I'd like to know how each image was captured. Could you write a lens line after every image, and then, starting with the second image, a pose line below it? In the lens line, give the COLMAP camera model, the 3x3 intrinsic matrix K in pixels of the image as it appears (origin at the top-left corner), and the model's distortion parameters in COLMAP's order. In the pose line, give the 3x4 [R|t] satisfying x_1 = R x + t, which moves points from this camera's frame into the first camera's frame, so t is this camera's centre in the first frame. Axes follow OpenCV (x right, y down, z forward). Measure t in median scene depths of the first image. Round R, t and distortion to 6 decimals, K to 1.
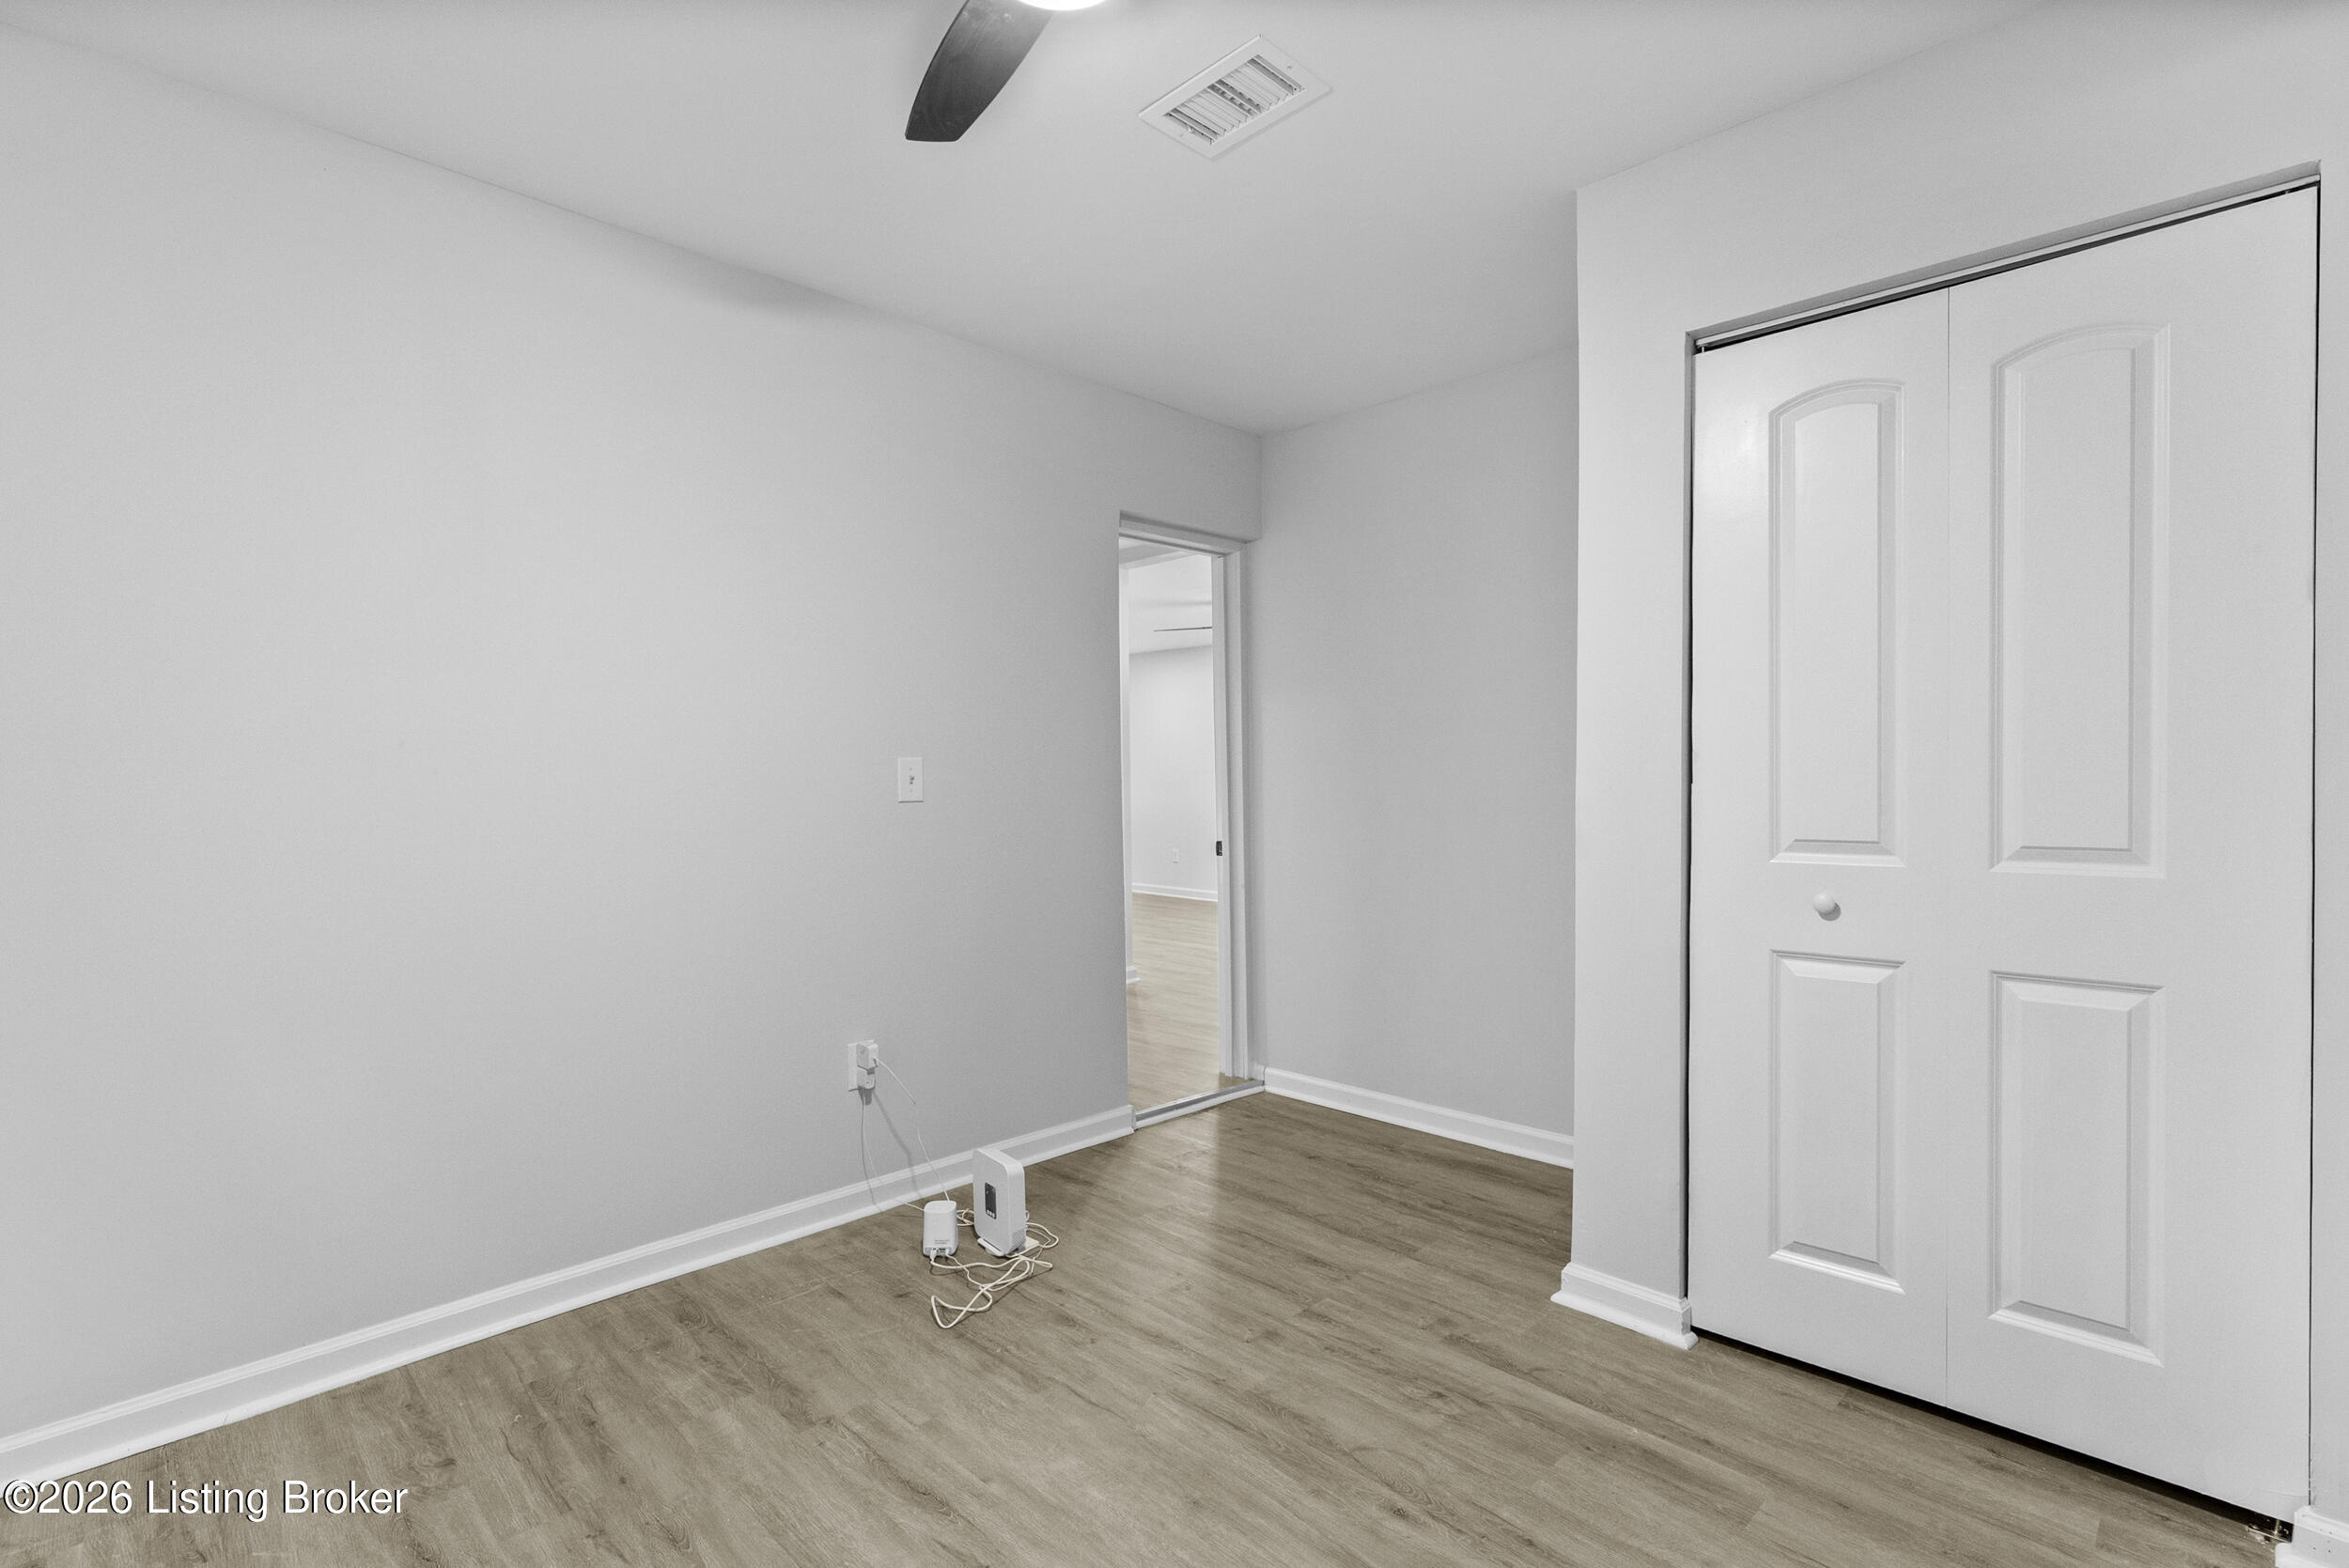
lens RADIAL K [[1084.6, 0, 1175.9], [0, 1084.6, 788.8], [0, 0, 1]] dist [-0.005020, -0.000294]
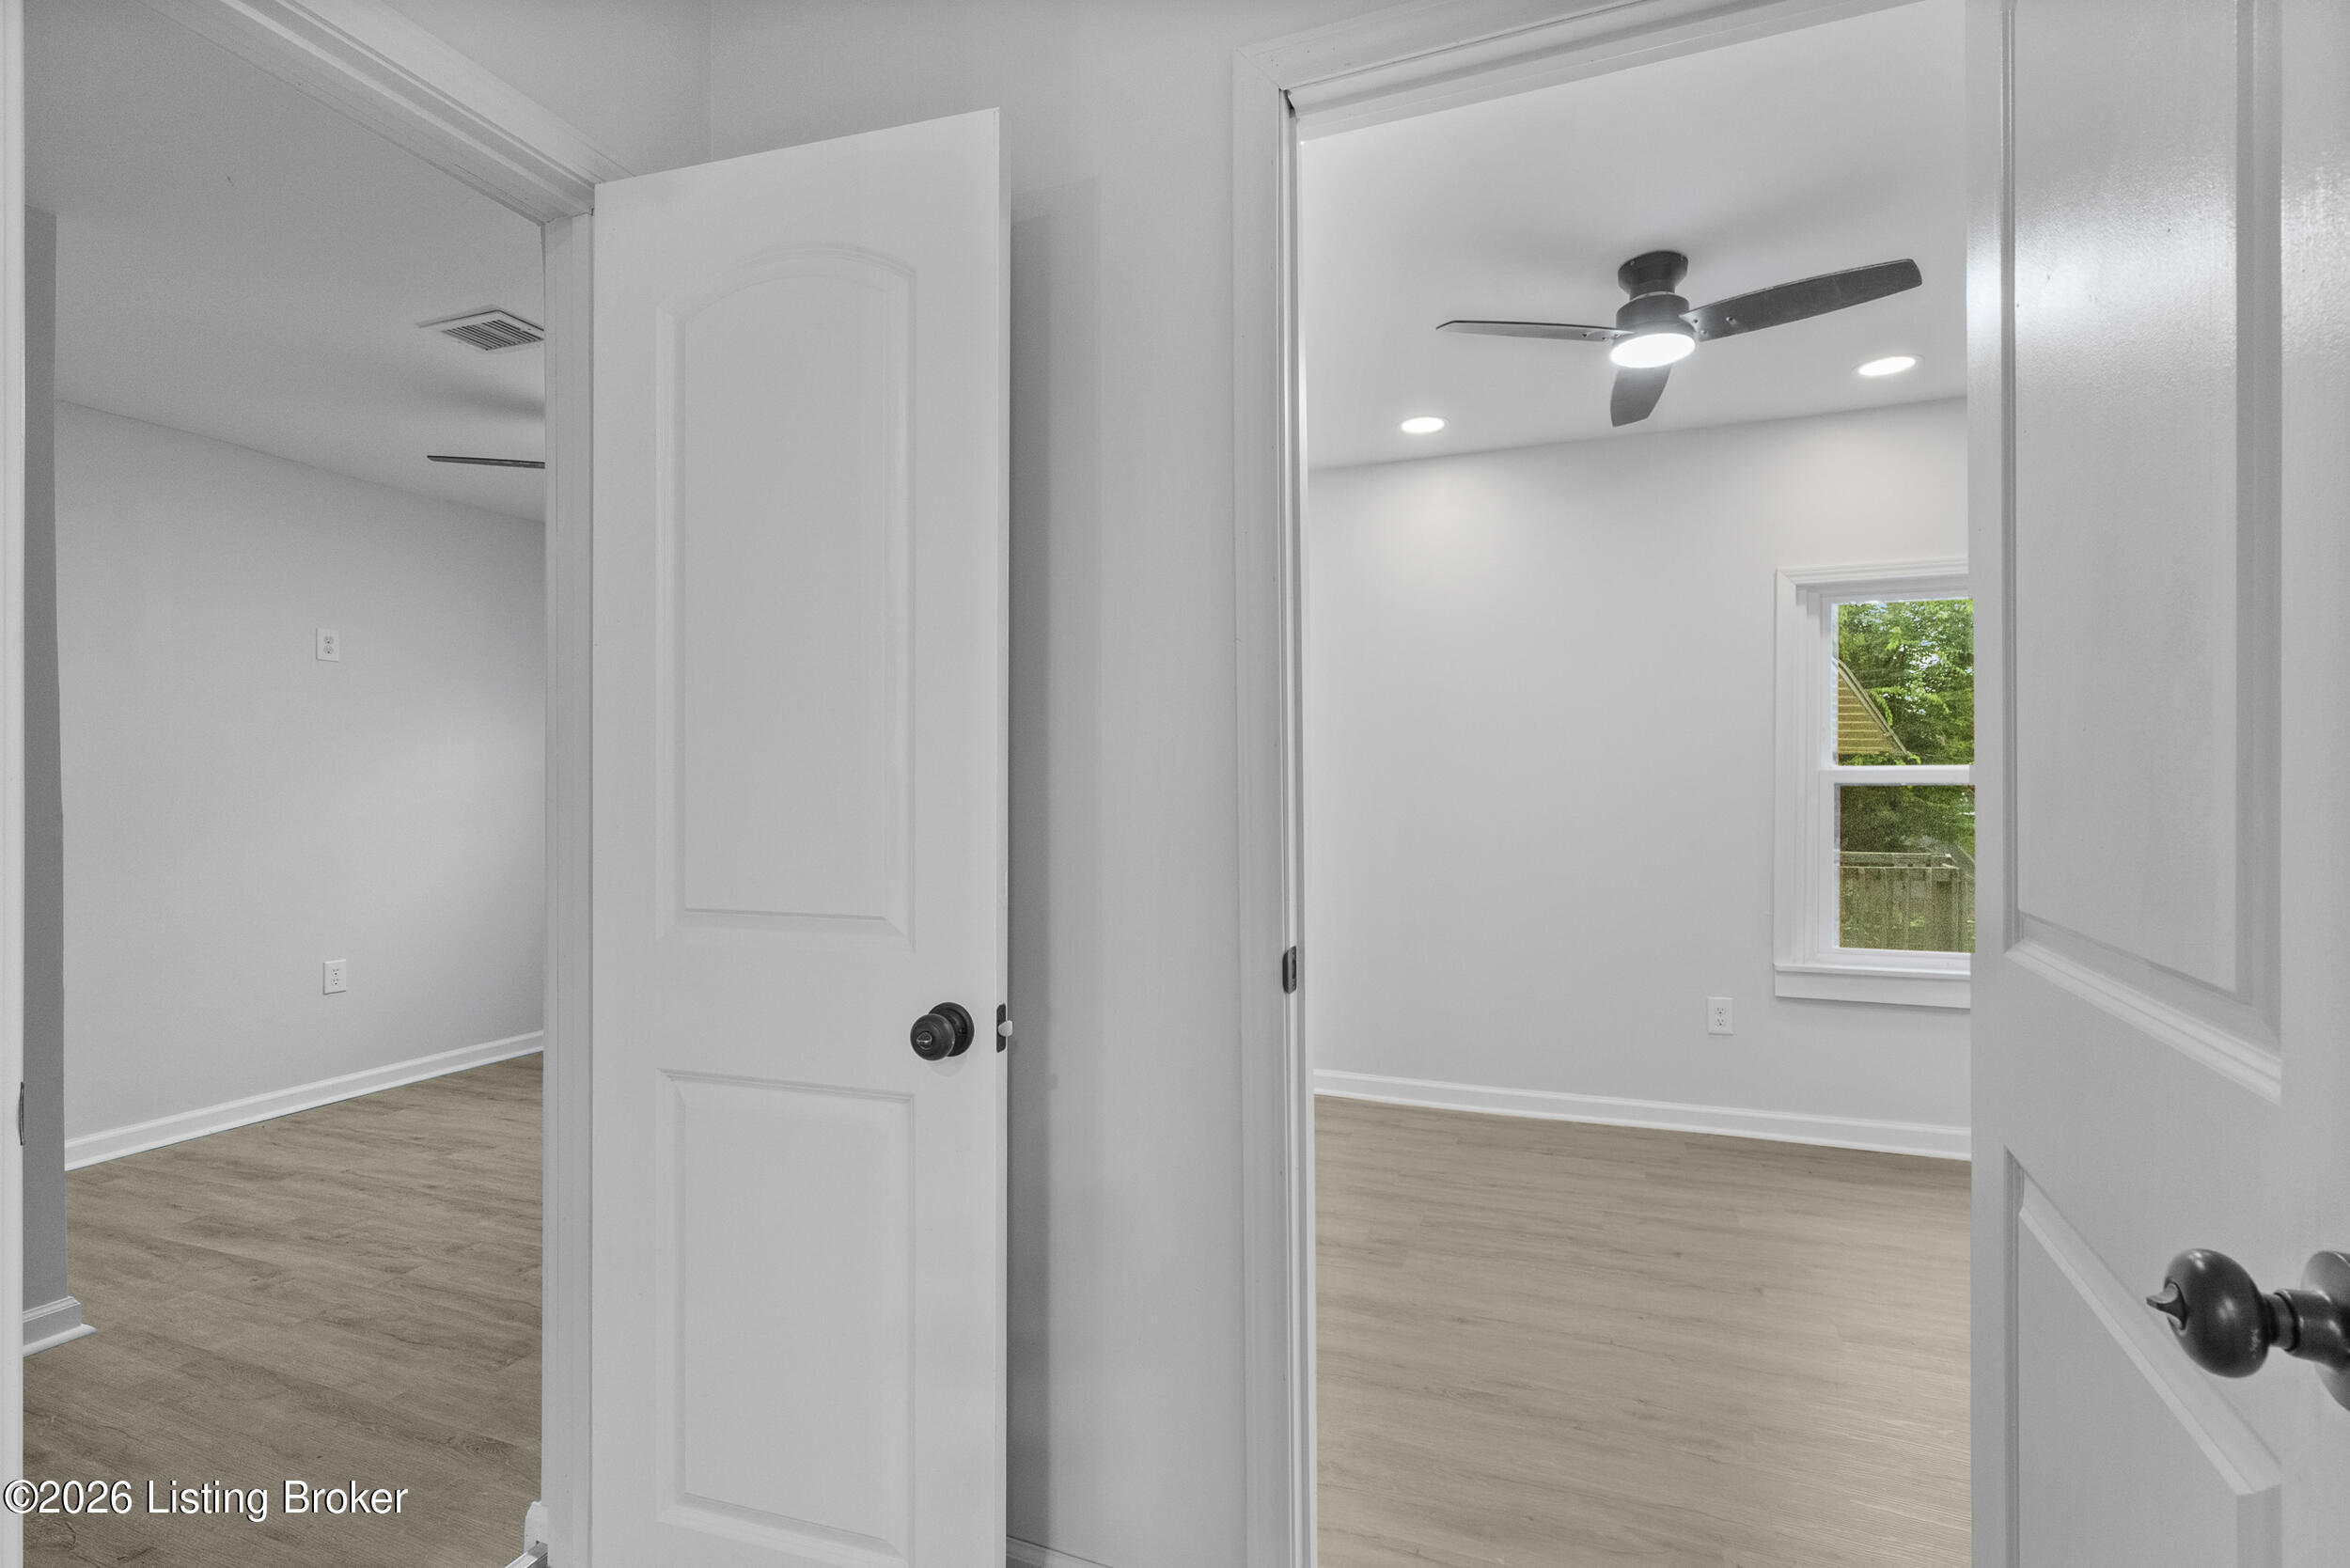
lens RADIAL K [[1085.2, 0, 1183.4], [0, 1085.2, 777.5], [0, 0, 1]] dist [-0.005020, -0.000294]
pose [[-0.915243, 0.005278, -0.402868, -0.188941], [0.004407, 0.999986, 0.003087, -0.032291], [0.402878, 0.001050, -0.915253, 2.621267]]
